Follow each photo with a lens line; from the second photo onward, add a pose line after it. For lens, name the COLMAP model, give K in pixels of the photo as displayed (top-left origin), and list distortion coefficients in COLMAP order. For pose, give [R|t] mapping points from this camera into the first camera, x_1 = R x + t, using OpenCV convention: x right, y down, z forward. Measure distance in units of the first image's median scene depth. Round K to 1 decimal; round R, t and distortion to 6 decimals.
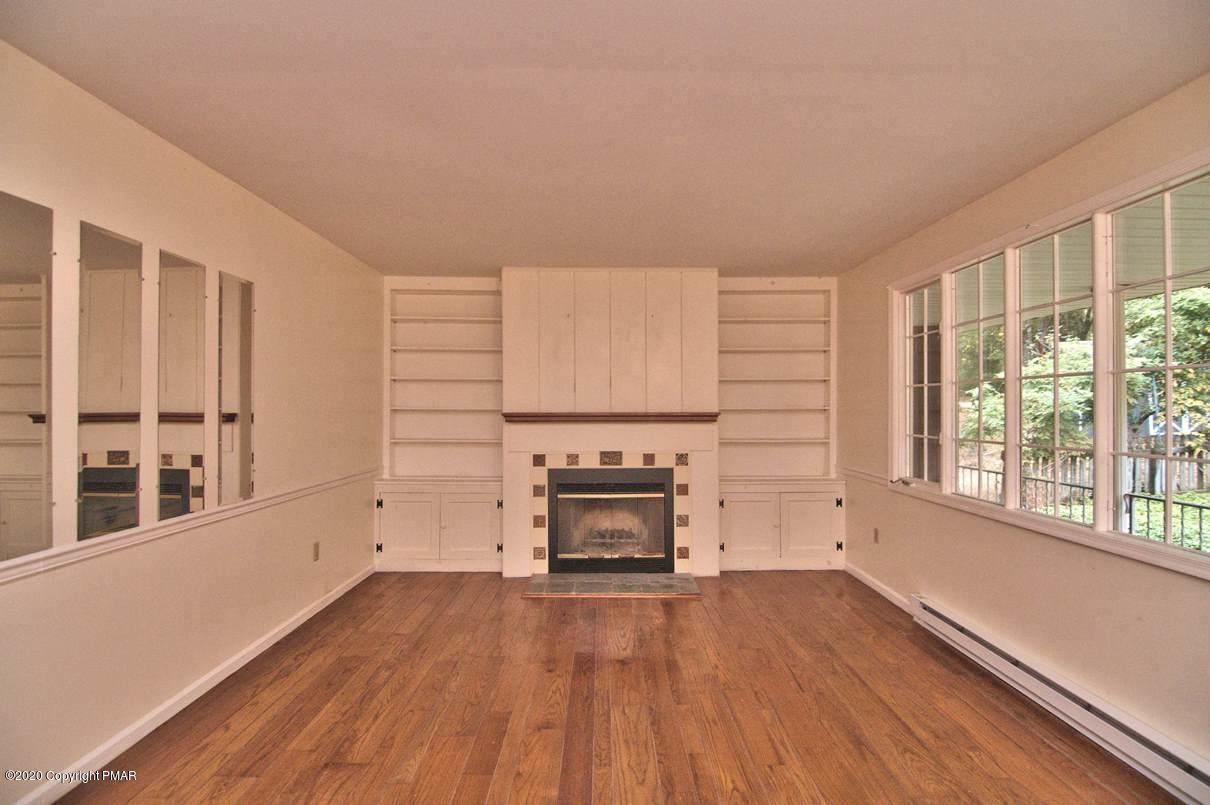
lens RADIAL K [[585.0, 0, 603.0], [0, 585.0, 404.8], [0, 0, 1]] dist [-0.002531, -0.001201]
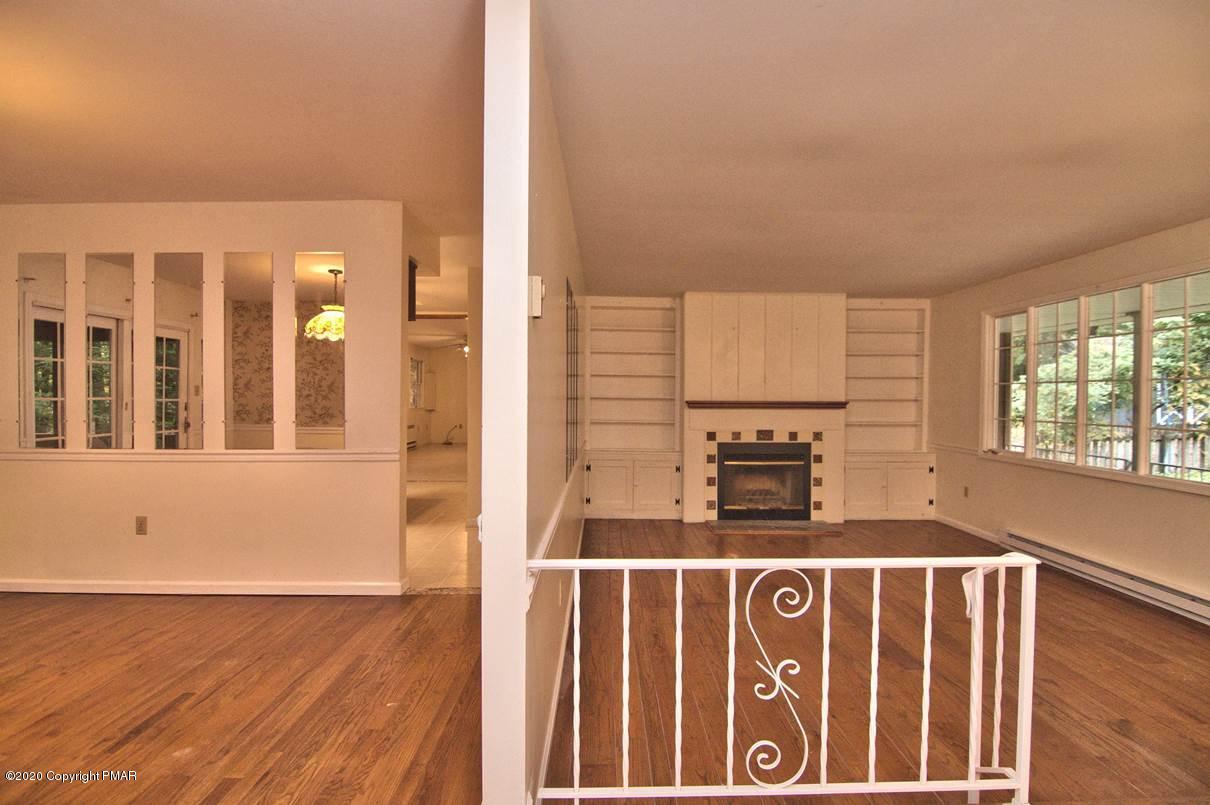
lens RADIAL K [[585.0, 0, 606.8], [0, 585.0, 403.1], [0, 0, 1]] dist [-0.002531, -0.001201]
pose [[0.999972, 0.007439, 0.000190, -0.347592], [-0.007441, 0.999792, 0.018995, -0.004655], [-0.000049, -0.018996, 0.999820, -0.338888]]
